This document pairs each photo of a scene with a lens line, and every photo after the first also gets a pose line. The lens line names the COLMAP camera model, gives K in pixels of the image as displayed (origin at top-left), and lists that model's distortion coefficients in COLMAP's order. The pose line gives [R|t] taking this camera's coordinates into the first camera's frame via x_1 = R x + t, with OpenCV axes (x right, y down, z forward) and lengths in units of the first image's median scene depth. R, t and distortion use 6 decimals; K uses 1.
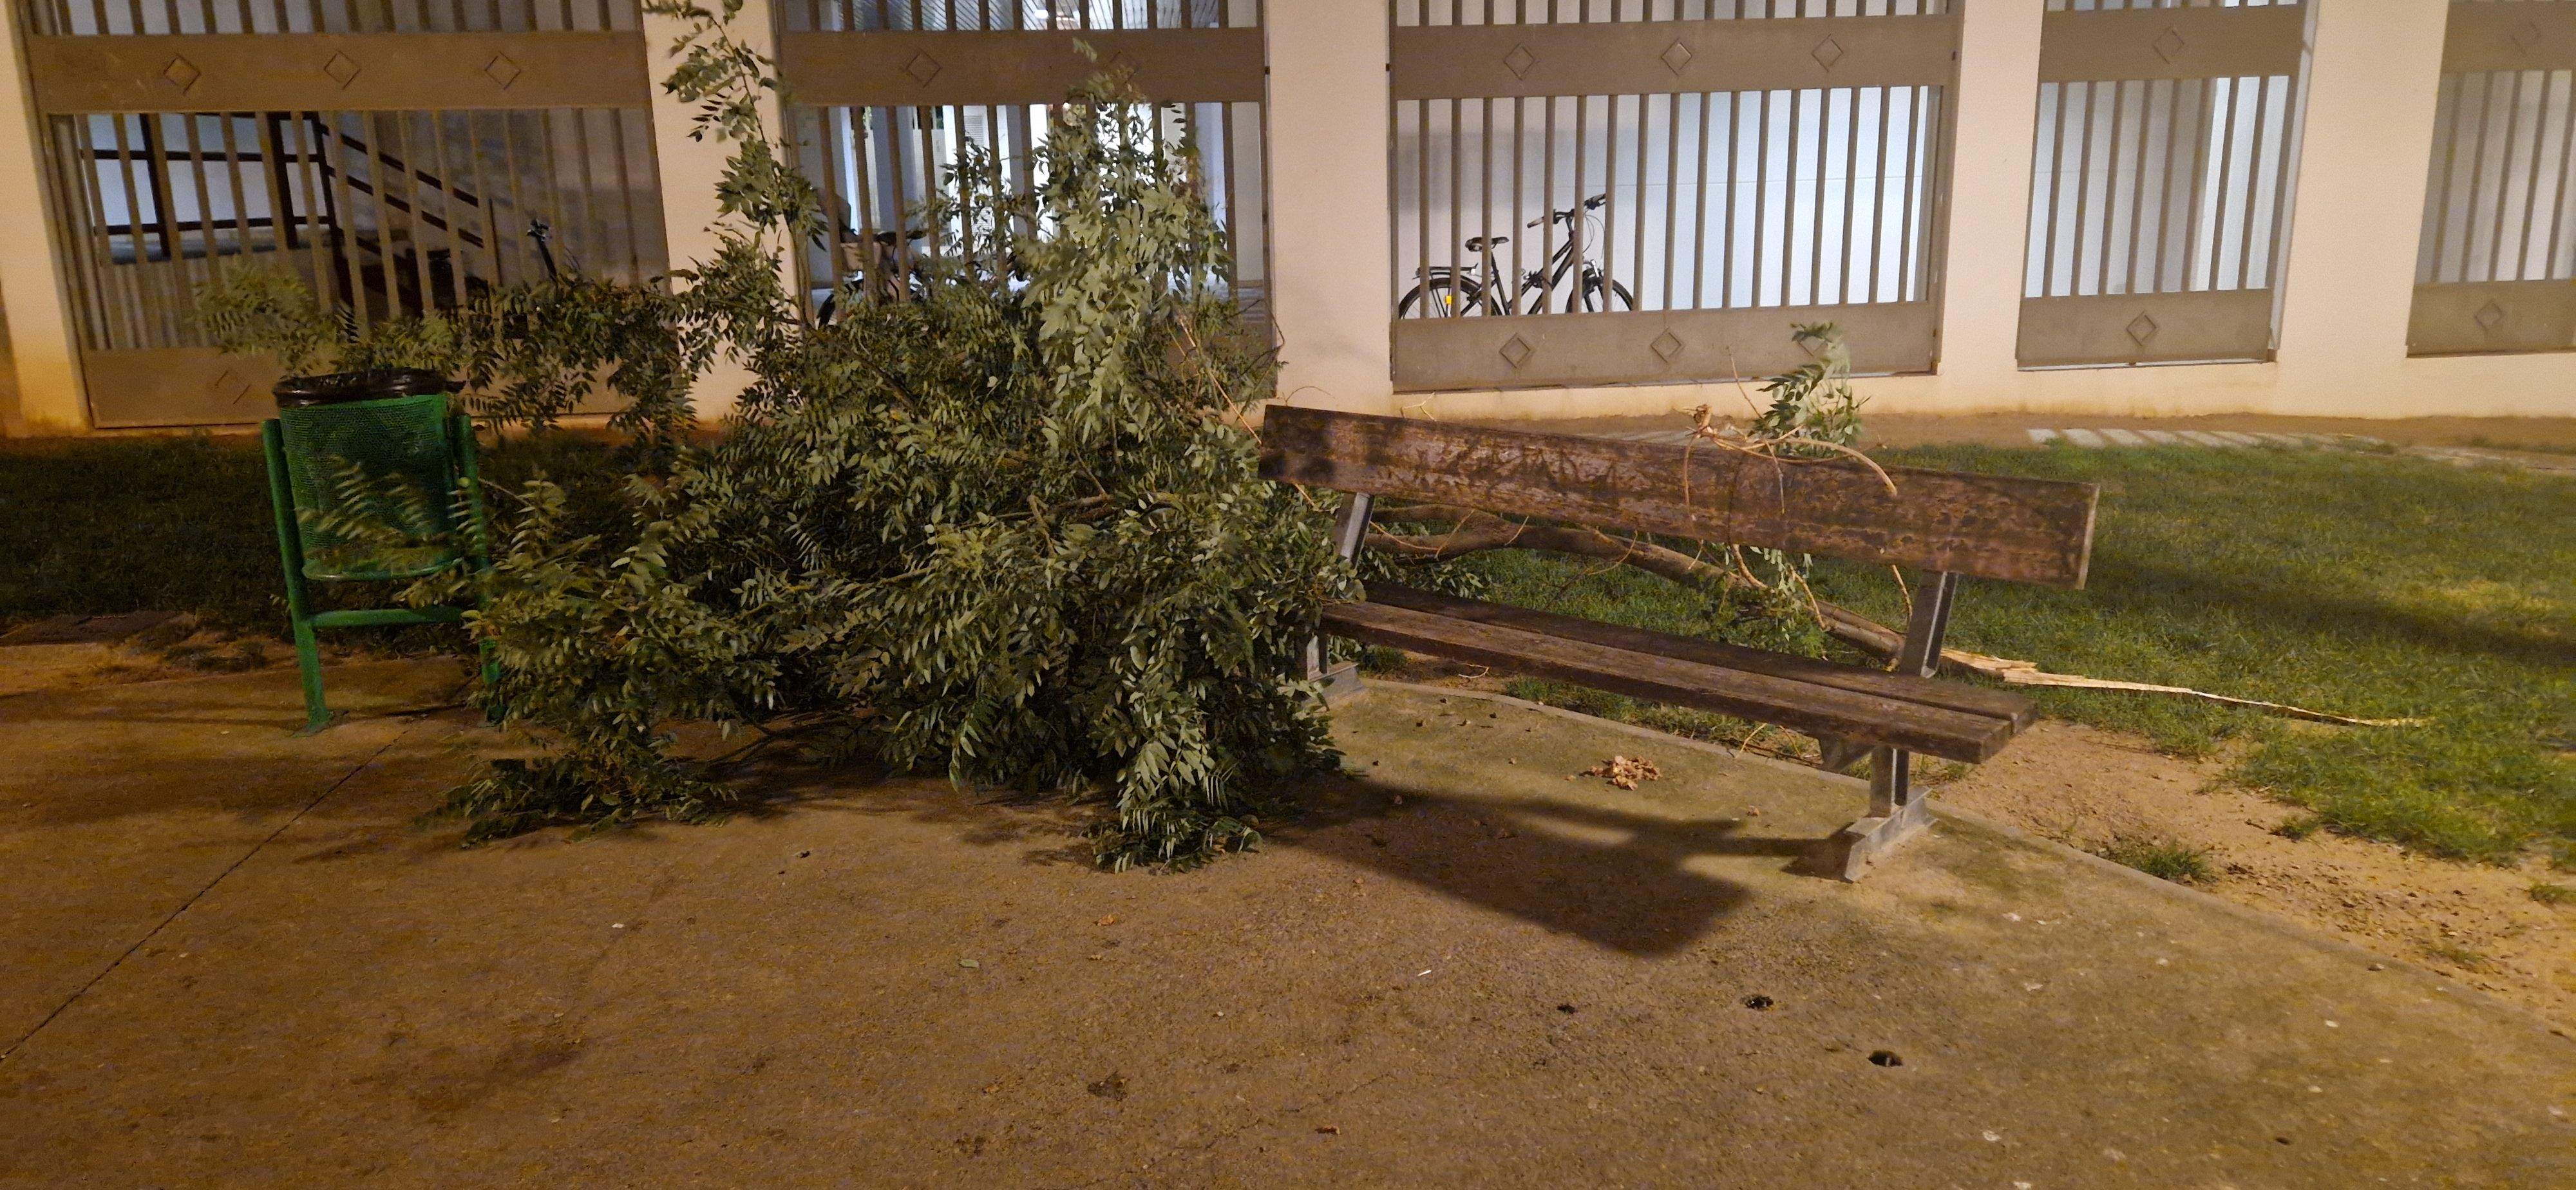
lens RADIAL K [[1689.1, 0, 1288.0], [0, 1689.1, 595.0], [0, 0, 1]] dist [0.080754, -0.058190]
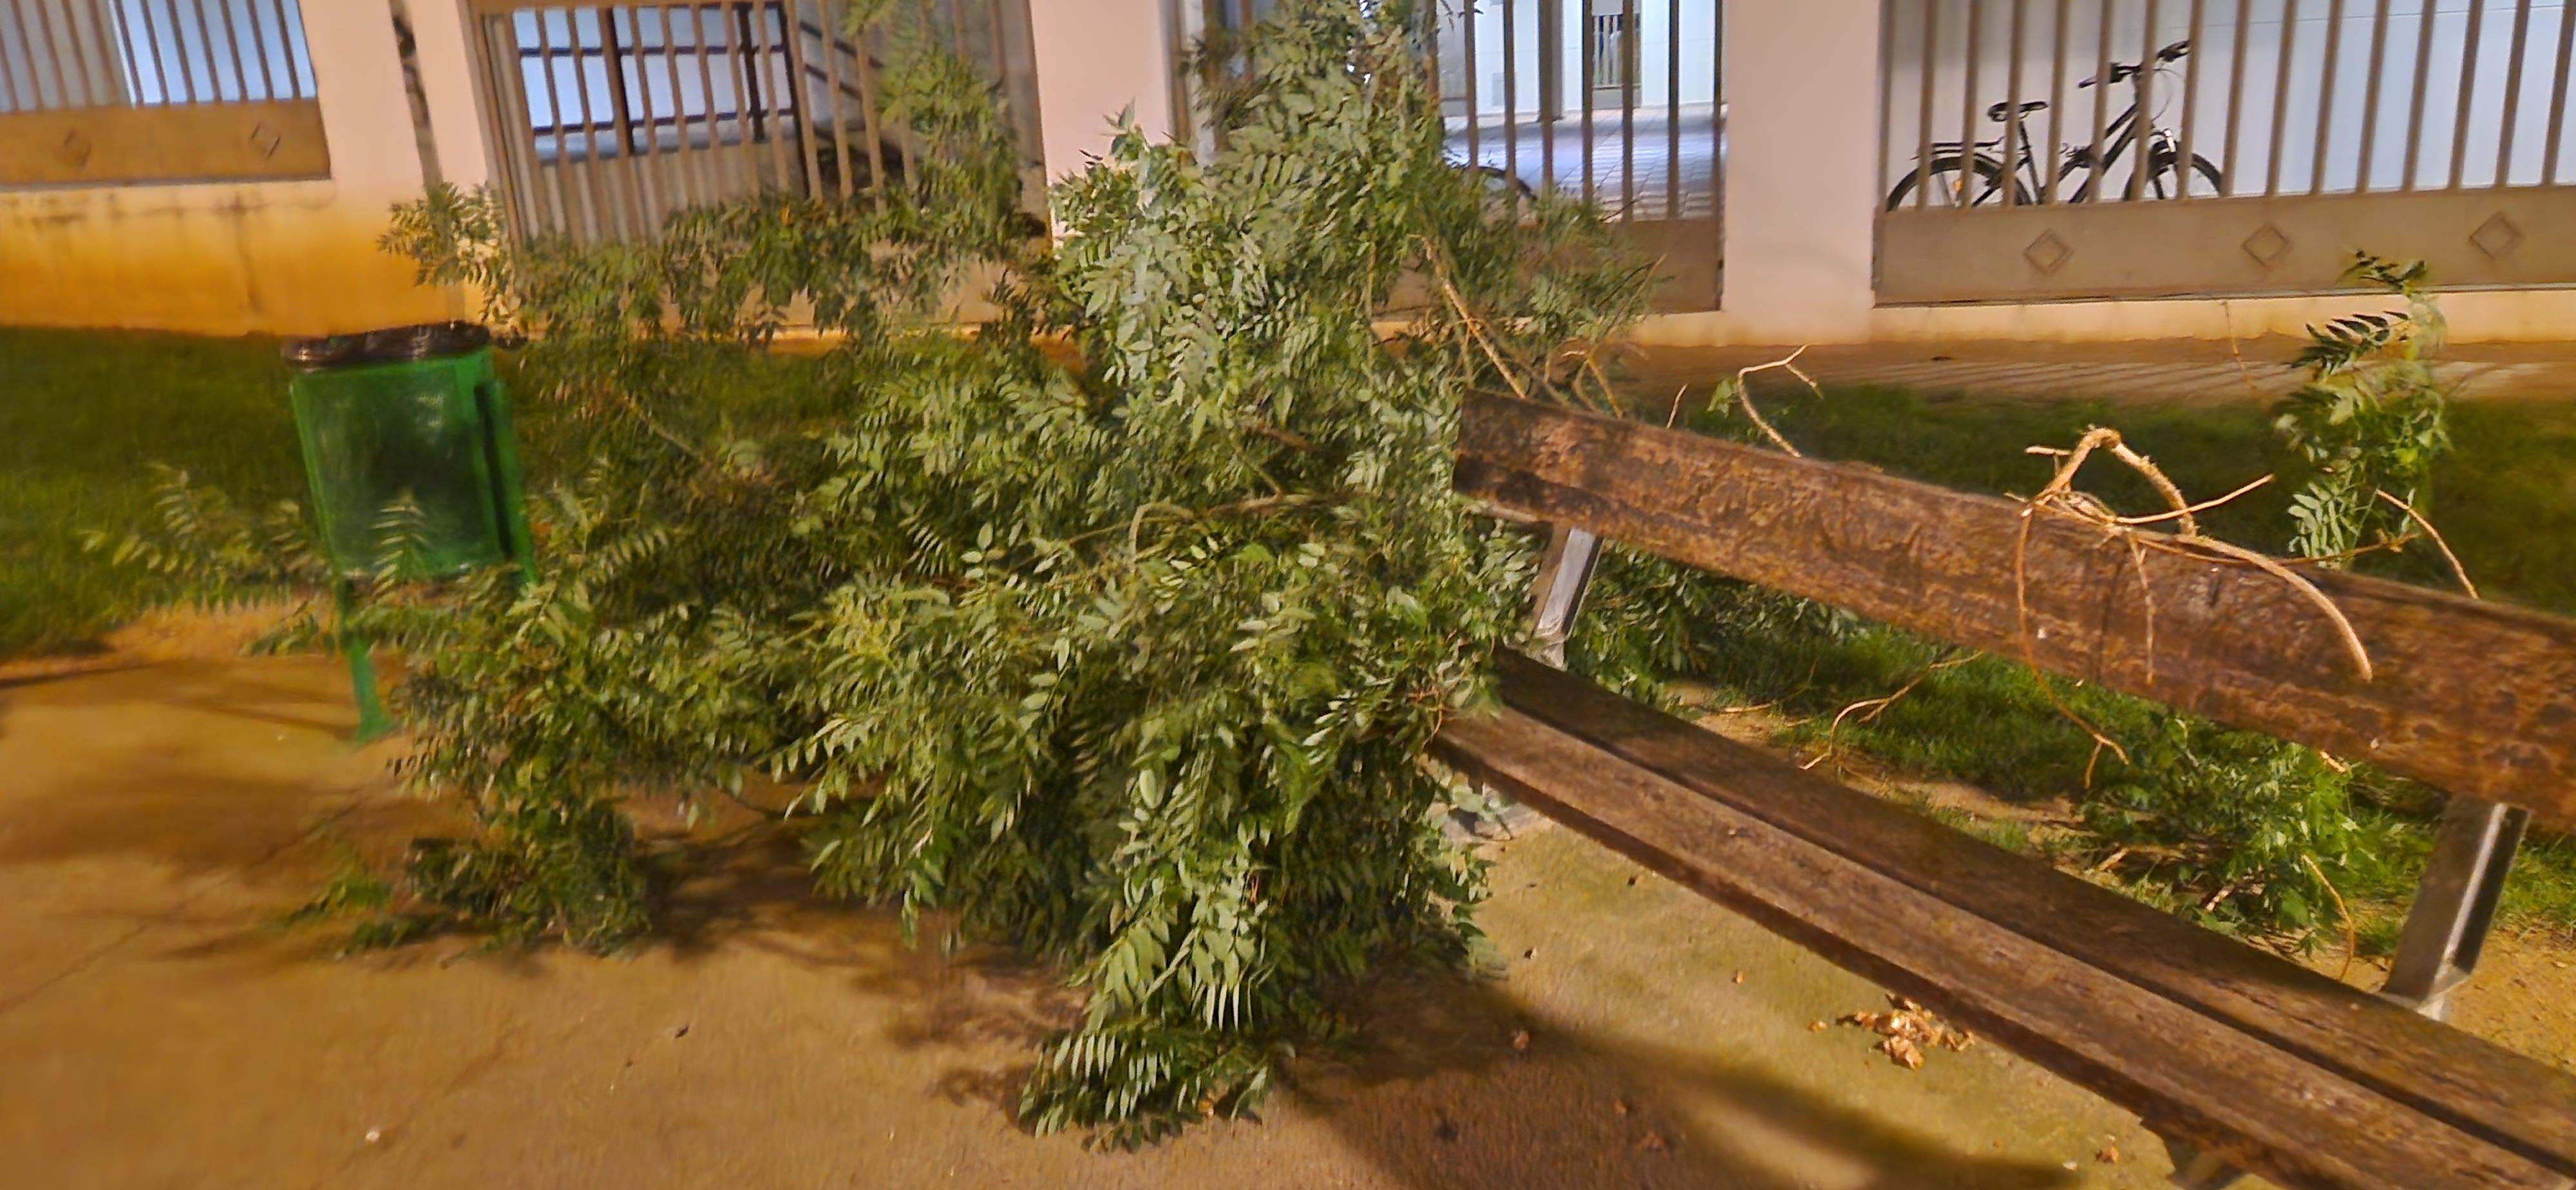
lens RADIAL K [[1816.4, 0, 1288.0], [0, 1816.4, 595.0], [0, 0, 1]] dist [0.091577, -0.074249]
pose [[0.957882, 0.055325, -0.281784, 0.050398], [-0.039783, 0.997370, 0.060588, -0.026247], [0.284395, -0.046826, 0.957563, 0.094289]]
